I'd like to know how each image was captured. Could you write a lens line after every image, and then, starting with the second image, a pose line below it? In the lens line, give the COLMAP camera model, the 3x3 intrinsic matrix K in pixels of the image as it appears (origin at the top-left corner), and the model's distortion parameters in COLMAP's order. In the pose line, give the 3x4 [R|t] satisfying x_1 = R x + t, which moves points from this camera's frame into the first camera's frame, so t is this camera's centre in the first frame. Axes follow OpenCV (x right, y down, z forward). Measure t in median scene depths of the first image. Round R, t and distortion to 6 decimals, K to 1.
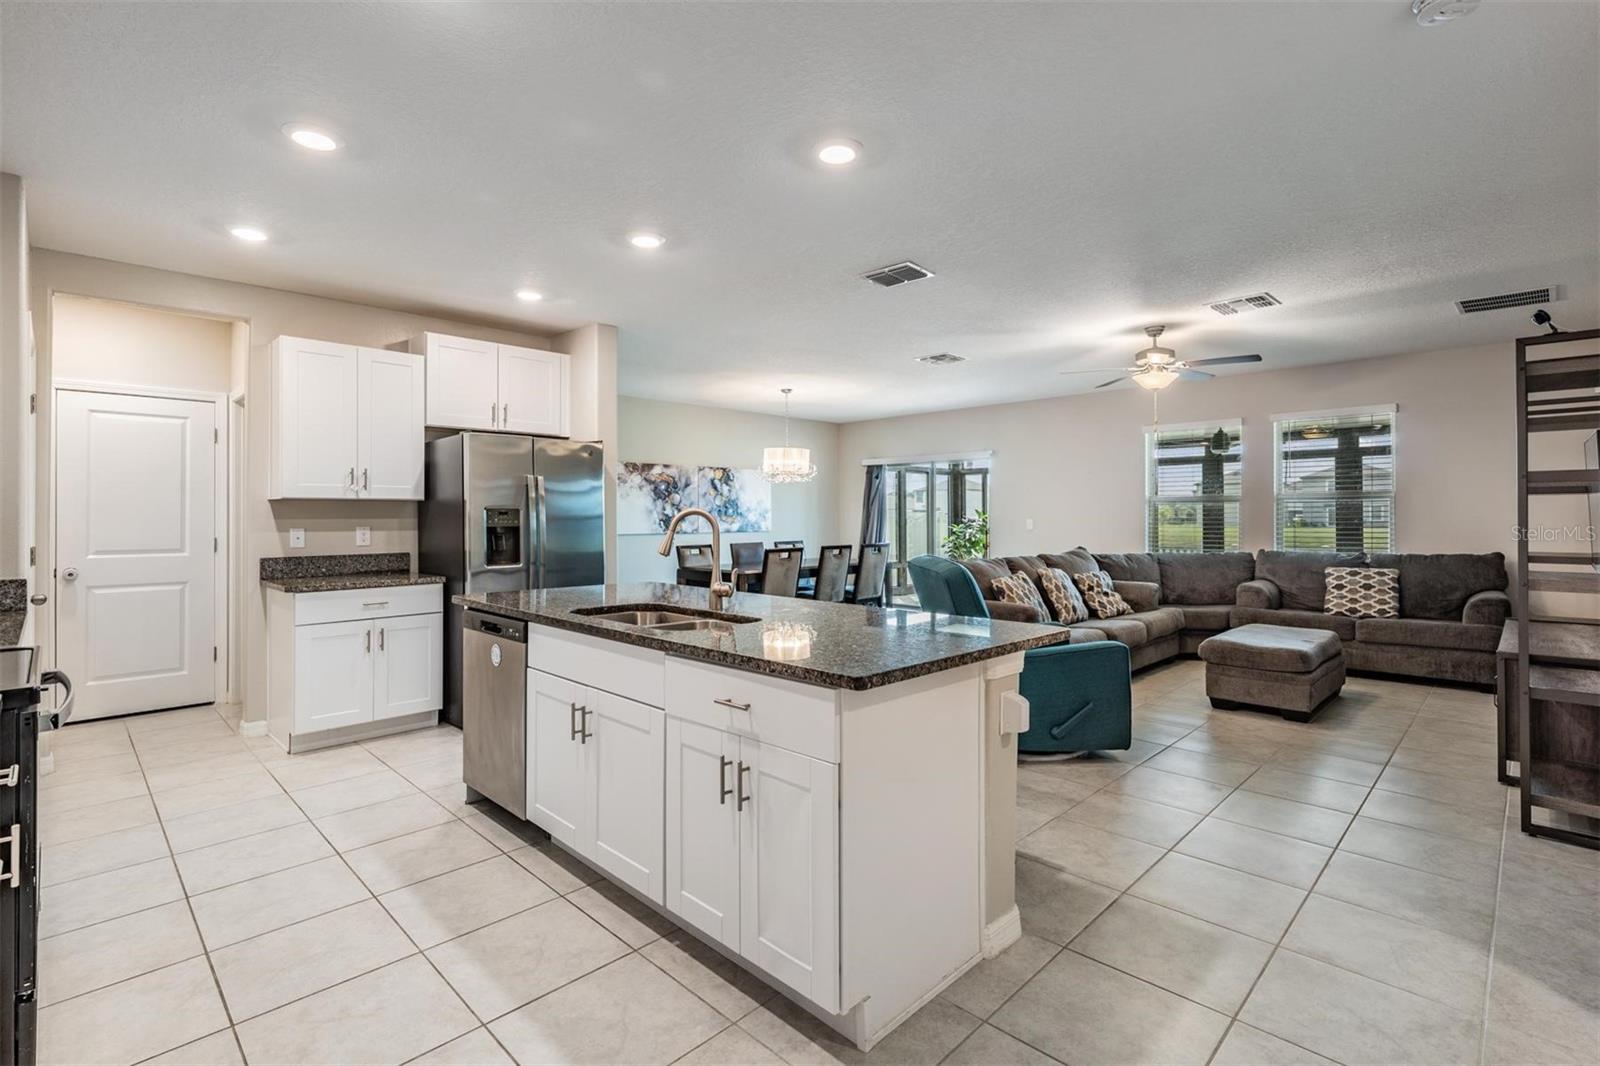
lens RADIAL K [[737.2, 0, 797.0], [0, 737.2, 514.1], [0, 0, 1]] dist [0.002179, -0.001675]
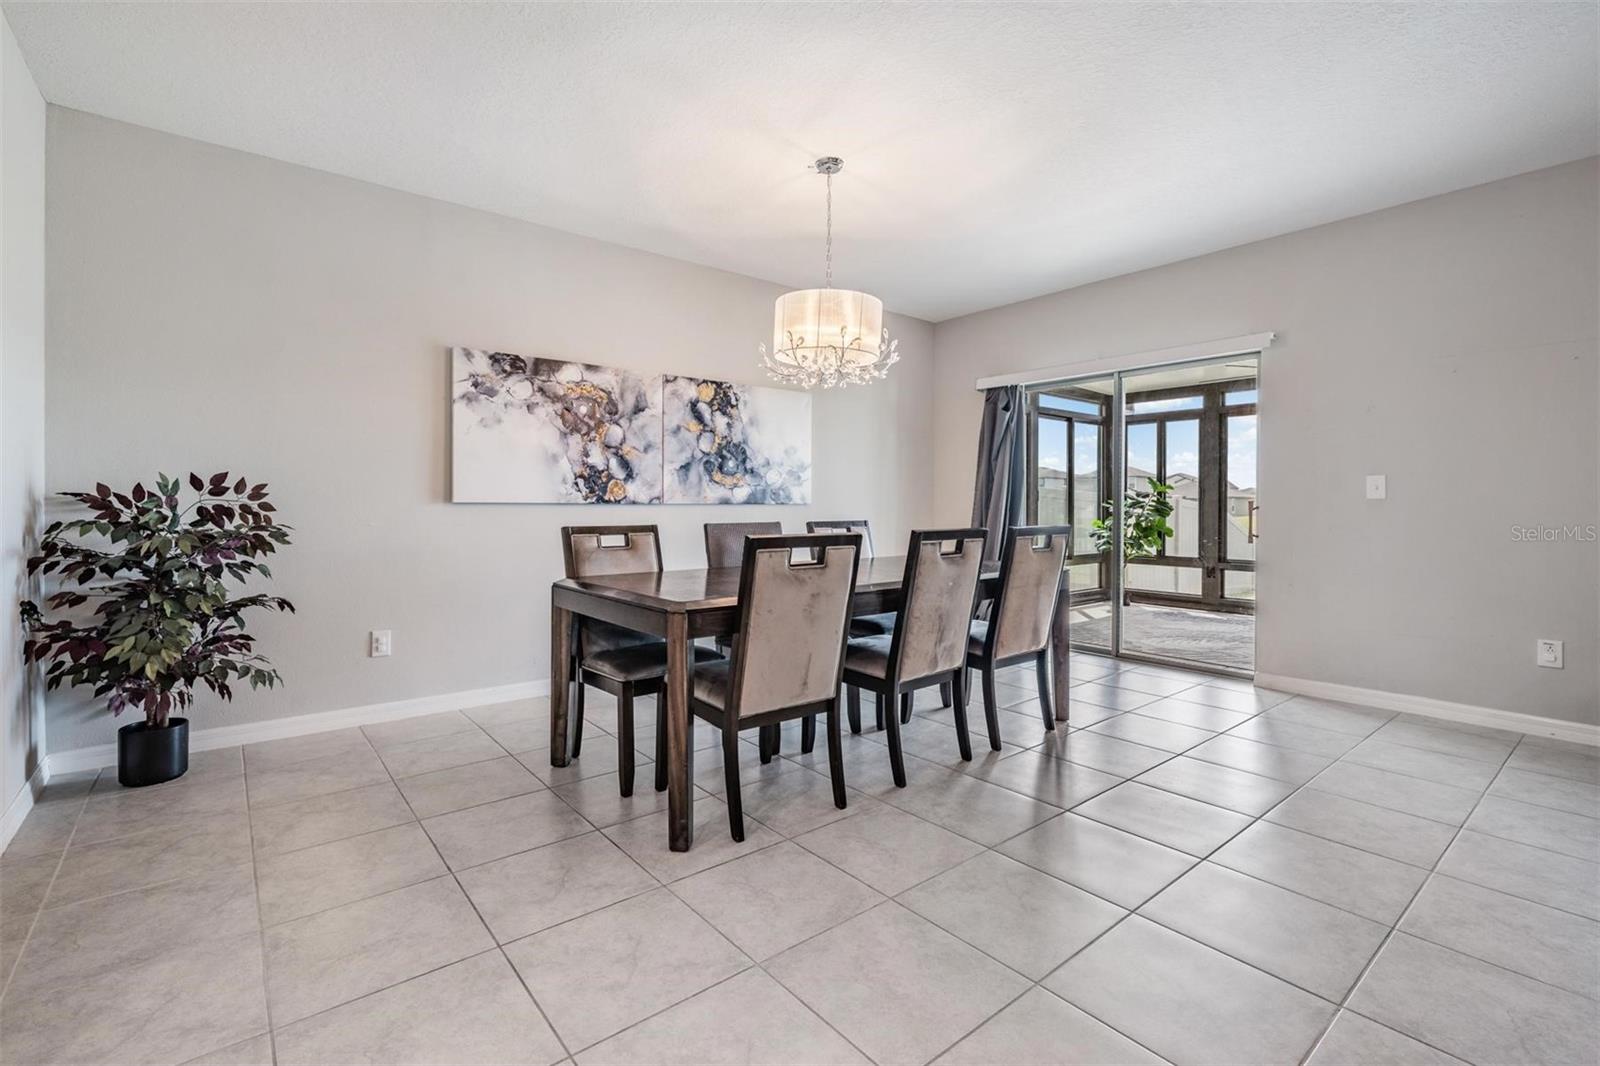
lens RADIAL K [[718.6, 0, 789.1], [0, 718.6, 516.1], [0, 0, 1]] dist [0.000110, -0.000257]
pose [[0.993654, 0.007218, -0.112251, 0.016618], [-0.005080, 0.999800, 0.019320, 0.040904], [0.112368, -0.018627, 0.993492, 0.879798]]
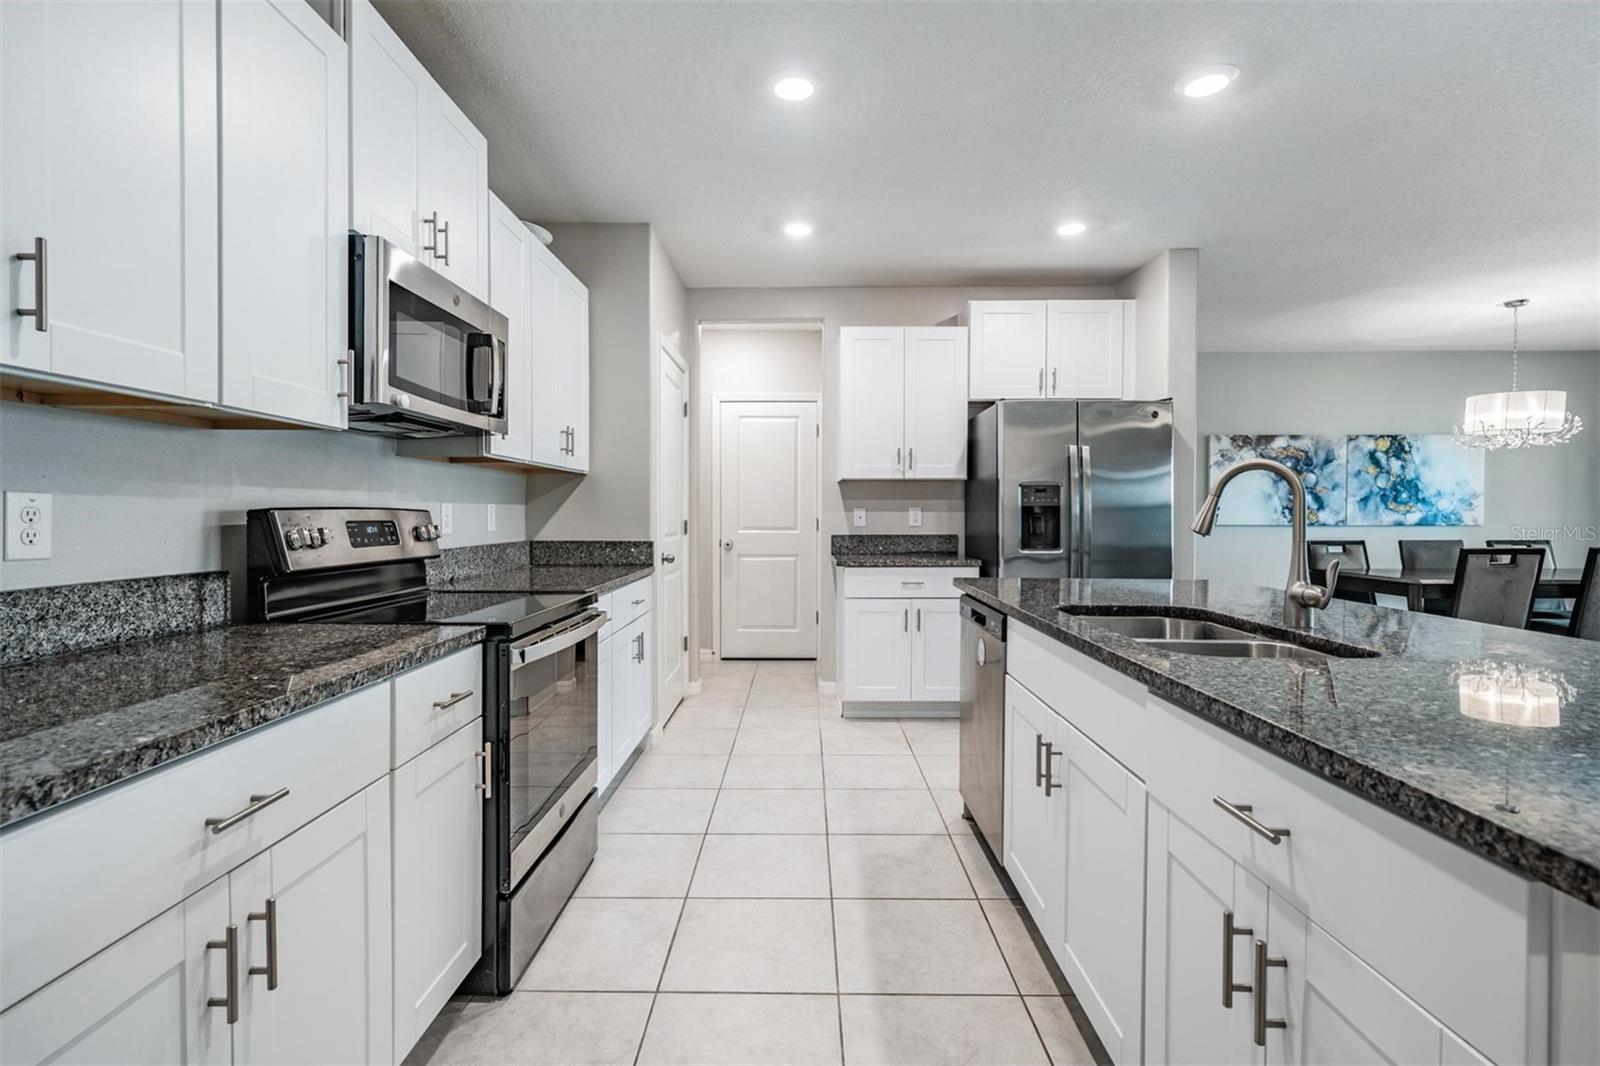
lens RADIAL K [[737.2, 0, 790.3], [0, 737.2, 524.8], [0, 0, 1]] dist [0.002179, -0.001675]
pose [[0.694627, 0.014945, -0.719215, 0.017632], [-0.001048, 0.999804, 0.019763, 0.018574], [0.719369, -0.012974, 0.694507, 0.154465]]
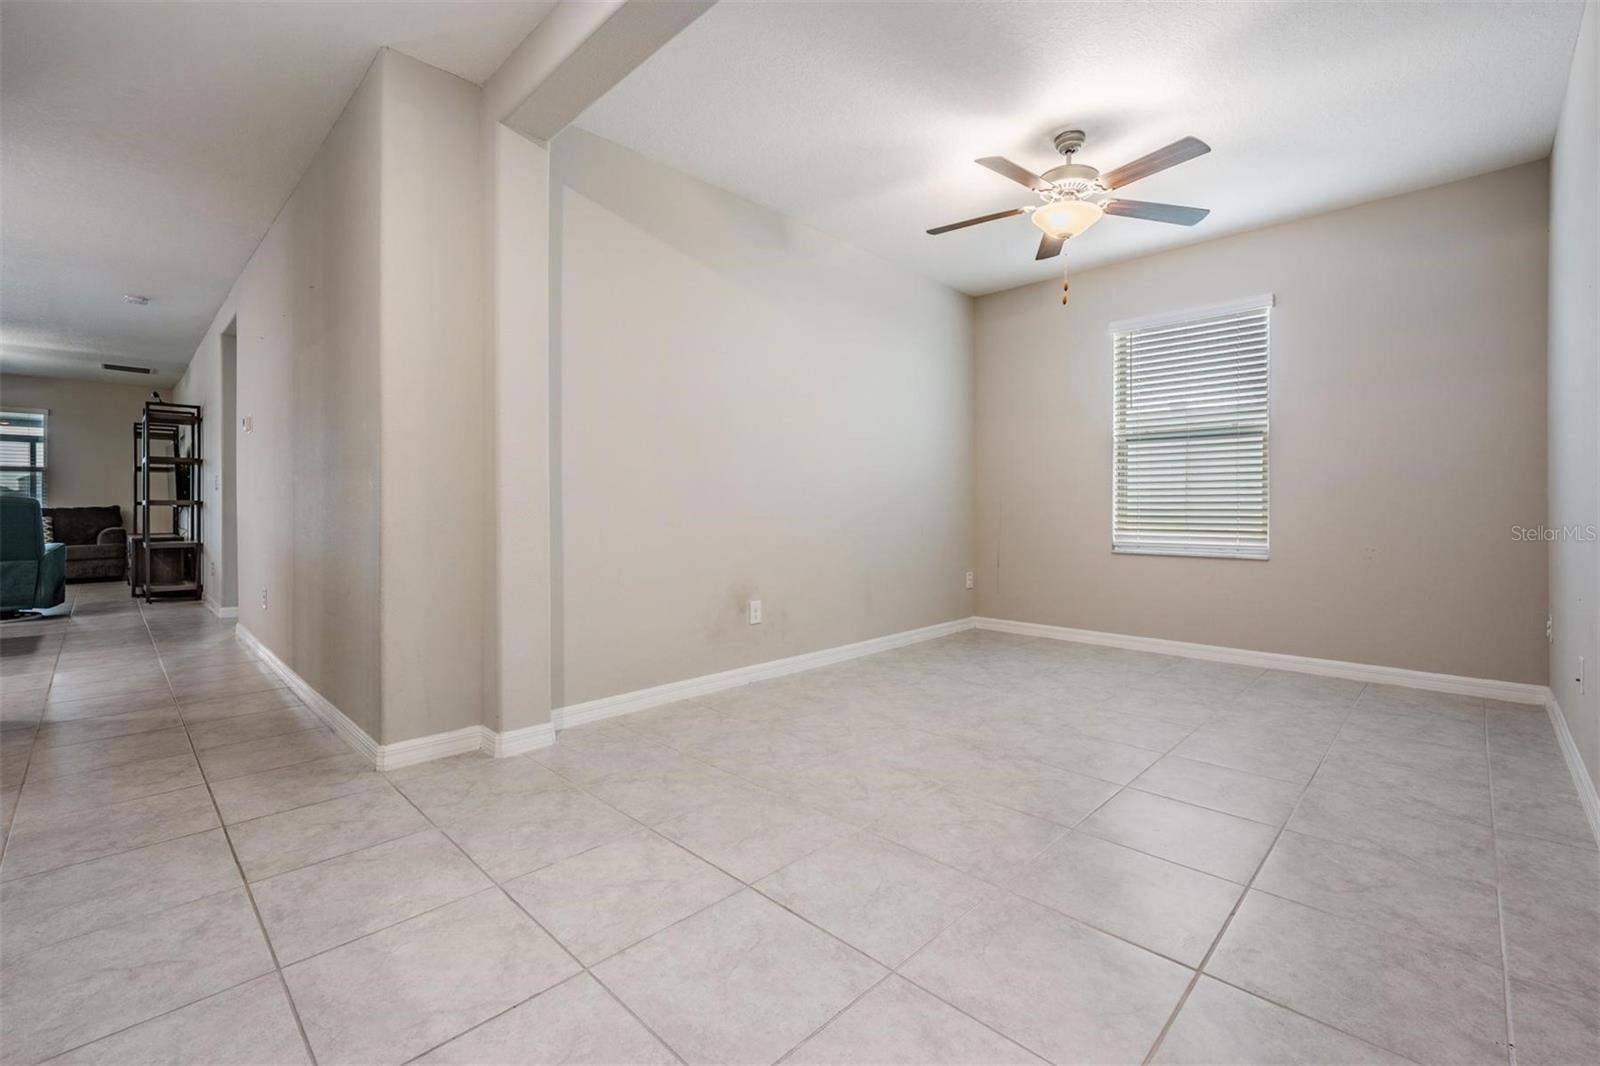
lens RADIAL K [[690.0, 0, 779.8], [0, 690.0, 505.7], [0, 0, 1]] dist [-0.000081, 0.000123]
pose [[0.007355, 0.009136, 0.999931, -0.715018], [-0.005068, 0.999946, -0.009099, 0.065079], [-0.999960, -0.005001, 0.007400, -0.617895]]
